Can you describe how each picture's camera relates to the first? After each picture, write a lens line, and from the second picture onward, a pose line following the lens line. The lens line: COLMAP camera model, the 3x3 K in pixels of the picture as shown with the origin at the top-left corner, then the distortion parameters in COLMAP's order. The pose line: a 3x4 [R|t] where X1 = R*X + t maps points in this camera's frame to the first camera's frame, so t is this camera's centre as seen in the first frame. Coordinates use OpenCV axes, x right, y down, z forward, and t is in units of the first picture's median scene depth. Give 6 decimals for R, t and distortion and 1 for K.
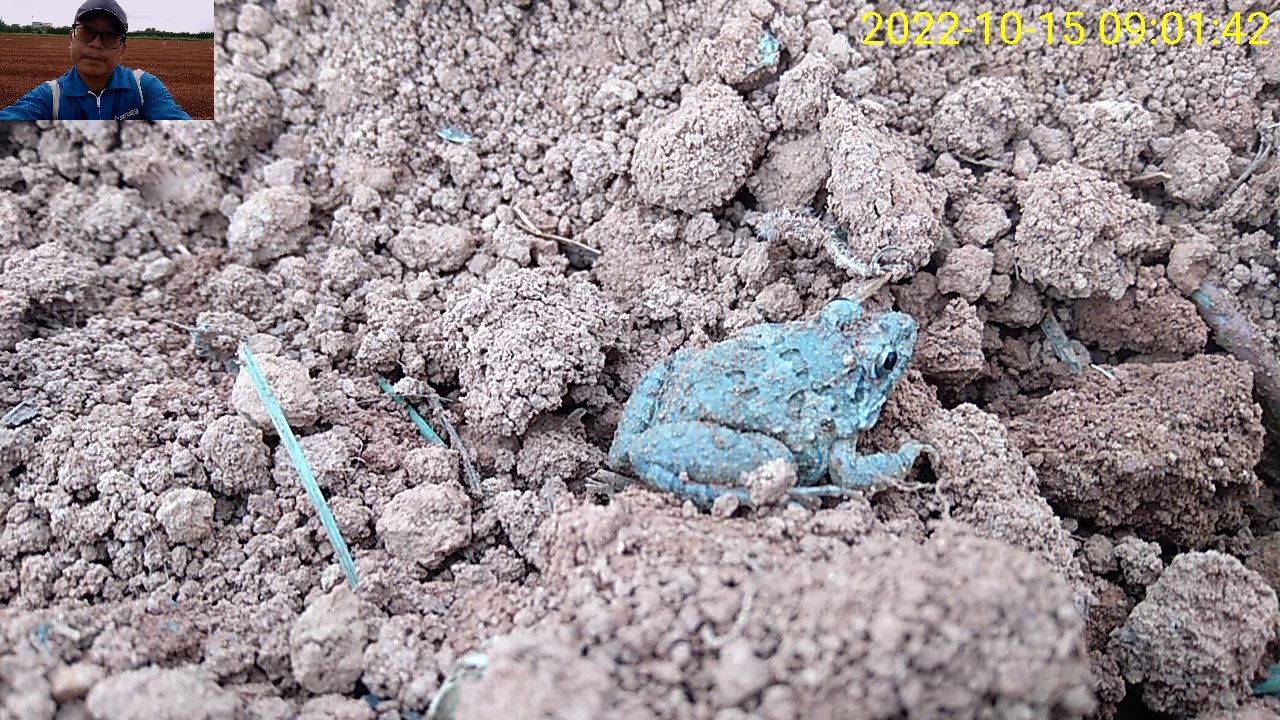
lens RADIAL K [[1071.6, 0, 644.6], [0, 1071.6, 382.1], [0, 0, 1]] dist [0.128686, -0.320368]
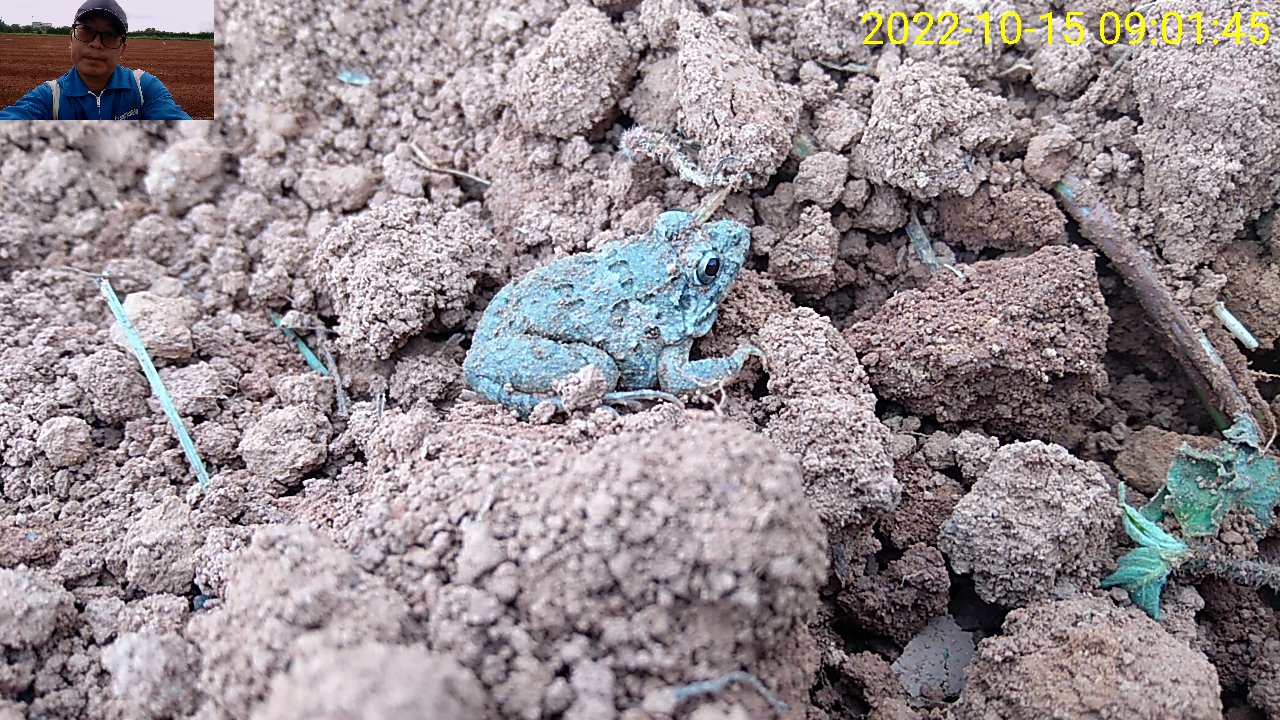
lens RADIAL K [[1083.8, 0, 634.2], [0, 1083.8, 382.3], [0, 0, 1]] dist [0.121169, -0.310987]
pose [[0.994522, -0.040666, -0.096288, 0.219256], [0.044520, 0.998277, 0.038222, 0.040874], [0.094568, -0.042299, 0.994619, -0.029774]]
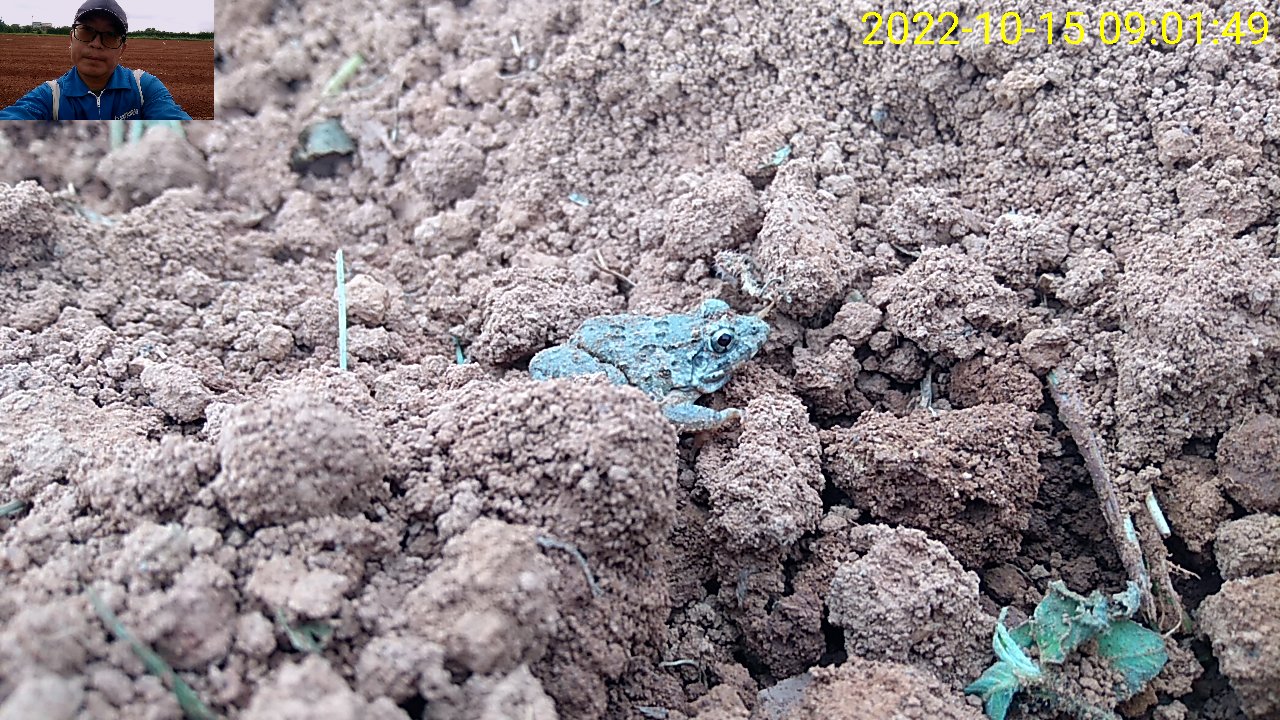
lens RADIAL K [[1063.0, 0, 610.5], [0, 1063.0, 356.4], [0, 0, 1]] dist [0.146649, -0.300821]
pose [[0.892611, 0.194286, -0.406815, 0.565949], [-0.286797, 0.940949, -0.179897, 0.243743], [0.347840, 0.277252, 0.895622, -0.196019]]
